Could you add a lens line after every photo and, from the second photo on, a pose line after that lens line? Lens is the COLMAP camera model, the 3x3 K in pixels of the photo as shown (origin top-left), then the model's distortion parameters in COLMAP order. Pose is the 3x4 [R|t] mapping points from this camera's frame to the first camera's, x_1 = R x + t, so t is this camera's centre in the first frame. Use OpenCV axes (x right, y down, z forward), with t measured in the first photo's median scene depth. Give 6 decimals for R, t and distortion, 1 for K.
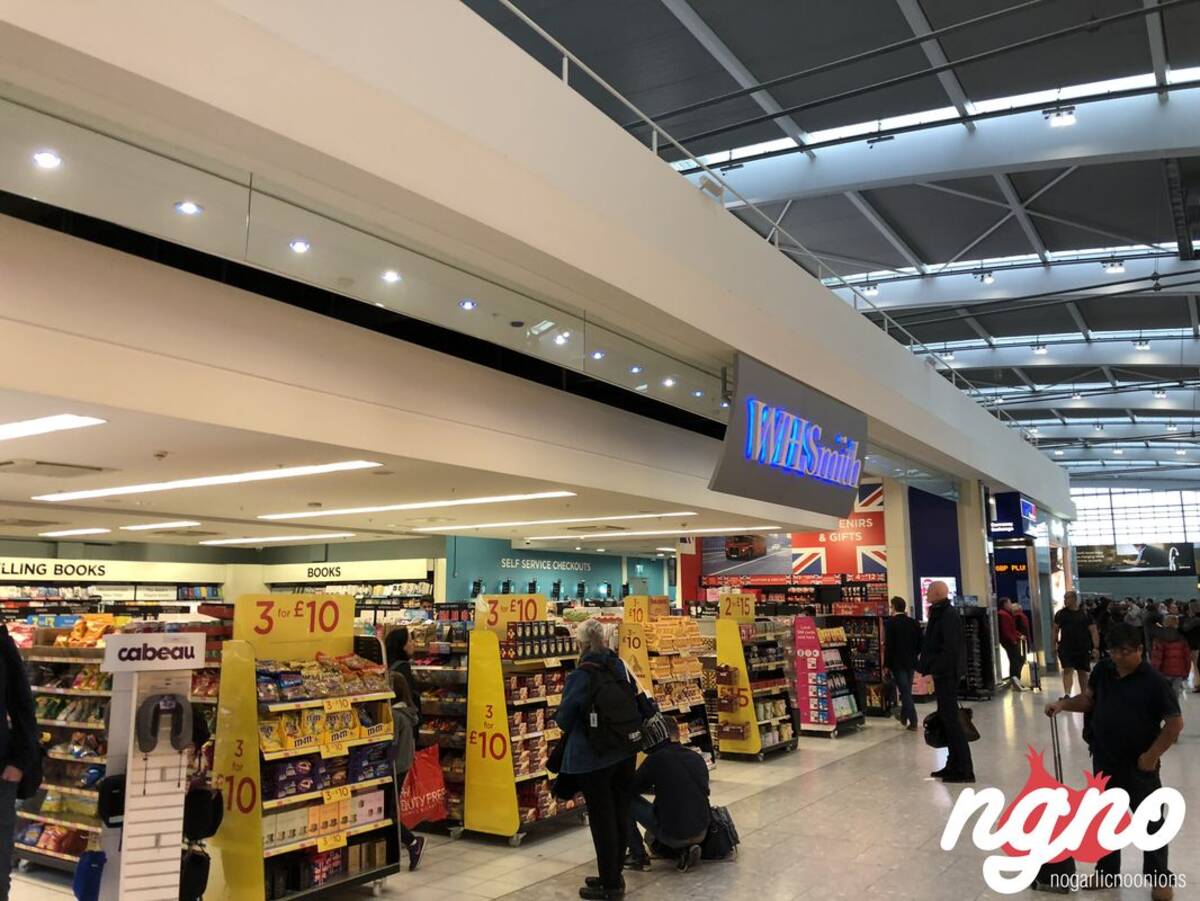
lens RADIAL K [[976.6, 0, 594.6], [0, 976.6, 430.4], [0, 0, 1]] dist [0.016013, -0.008492]
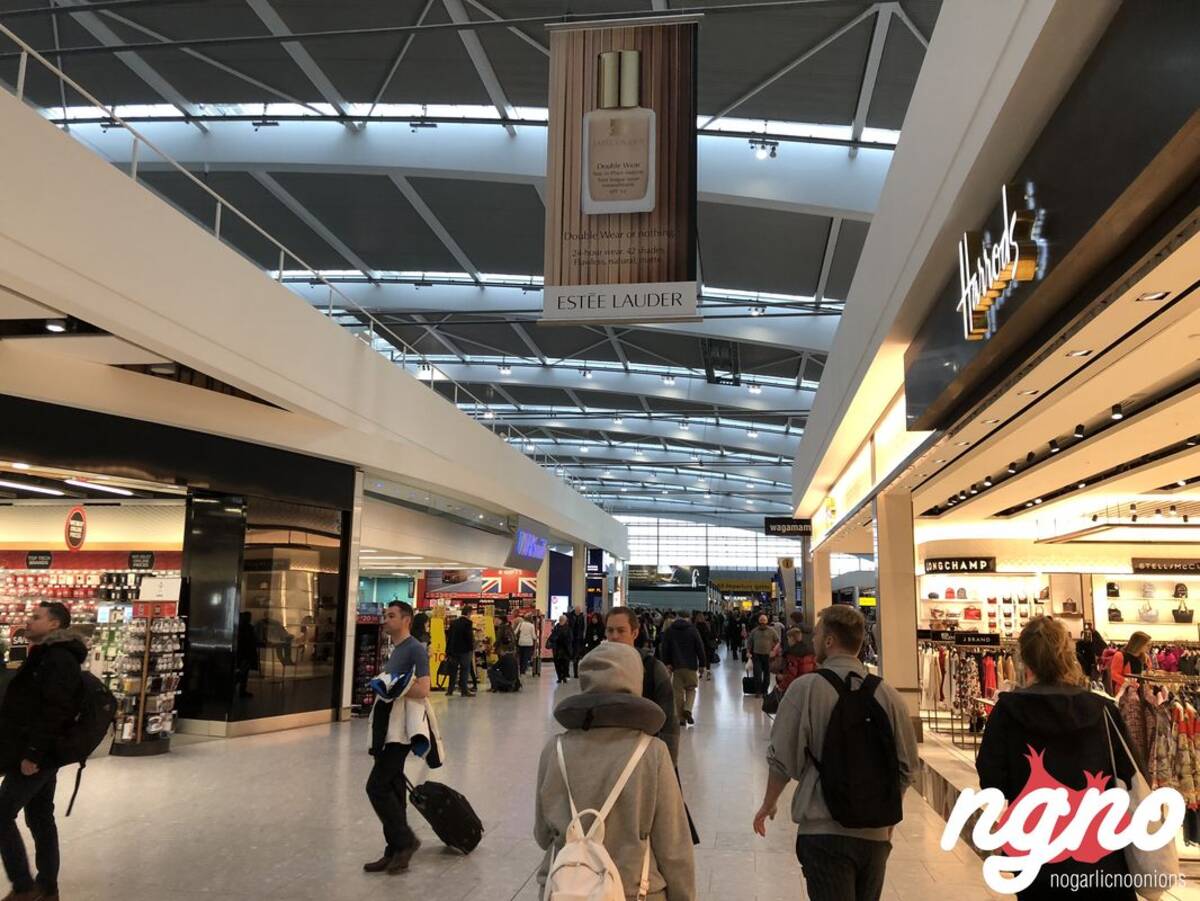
lens RADIAL K [[976.6, 0, 598.1], [0, 976.6, 451.1], [0, 0, 1]] dist [0.016013, -0.008492]
pose [[0.912037, 0.078817, 0.402462, -0.159944], [-0.085219, 0.996360, -0.002004, -0.057478], [-0.401155, -0.032470, 0.915434, -0.327479]]
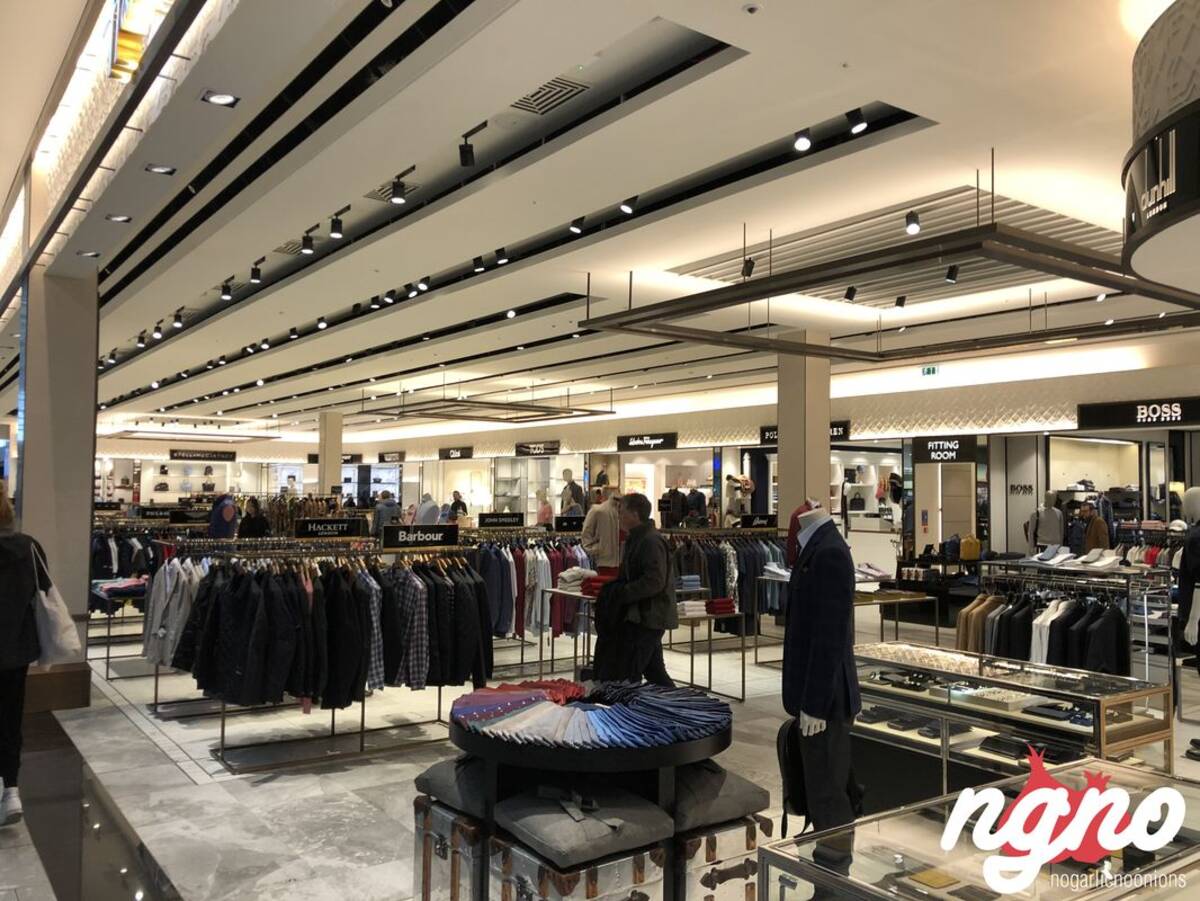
lens RADIAL K [[976.6, 0, 595.3], [0, 976.6, 452.2], [0, 0, 1]] dist [0.016013, -0.008492]
pose [[0.368627, 0.044559, 0.928509, -0.713534], [-0.169262, 0.985370, 0.019911, -0.227129], [-0.914038, -0.164501, 0.370776, -1.359545]]
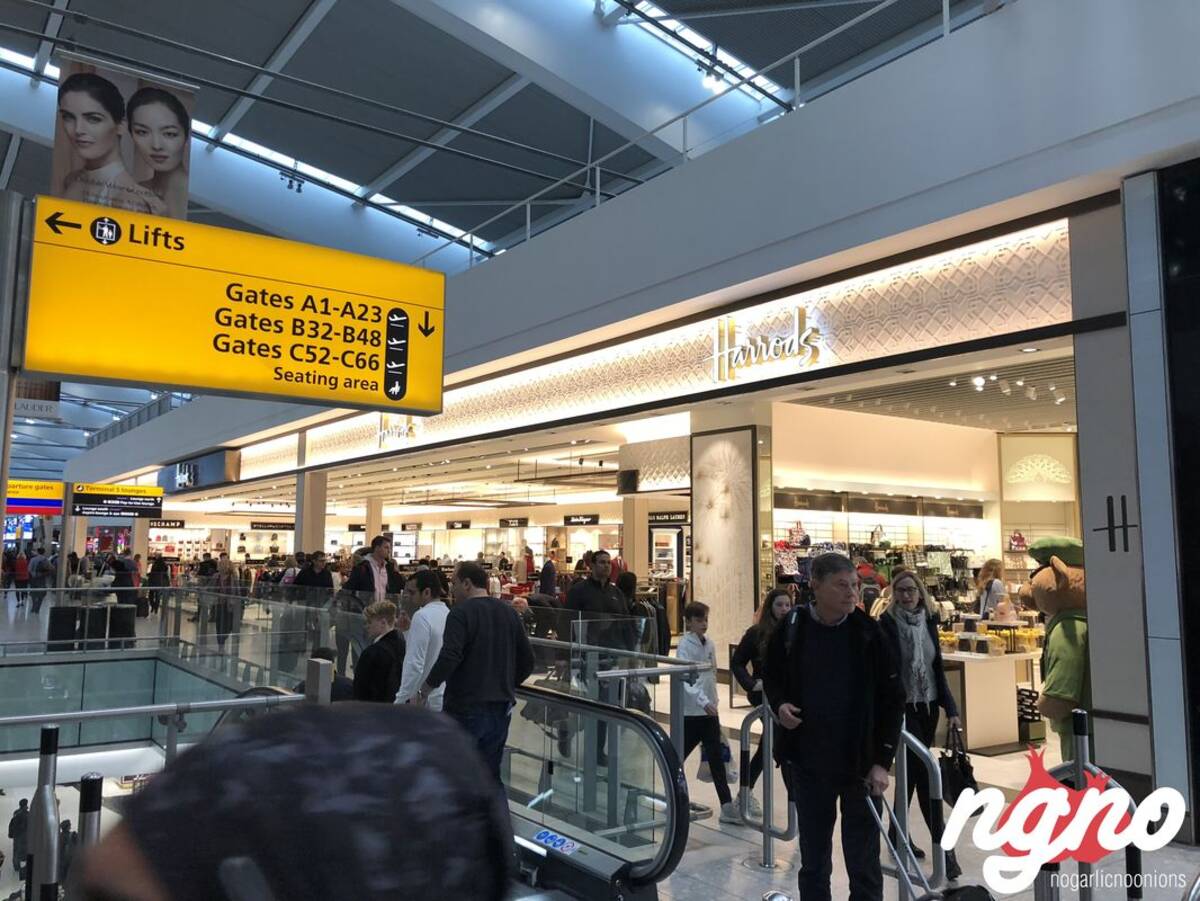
lens RADIAL K [[976.6, 0, 597.2], [0, 976.6, 443.9], [0, 0, 1]] dist [0.016013, -0.008492]
pose [[0.366715, 0.107276, 0.924128, -1.853368], [-0.166961, 0.984791, -0.048064, -0.337578], [-0.915229, -0.136668, 0.379049, -1.985383]]
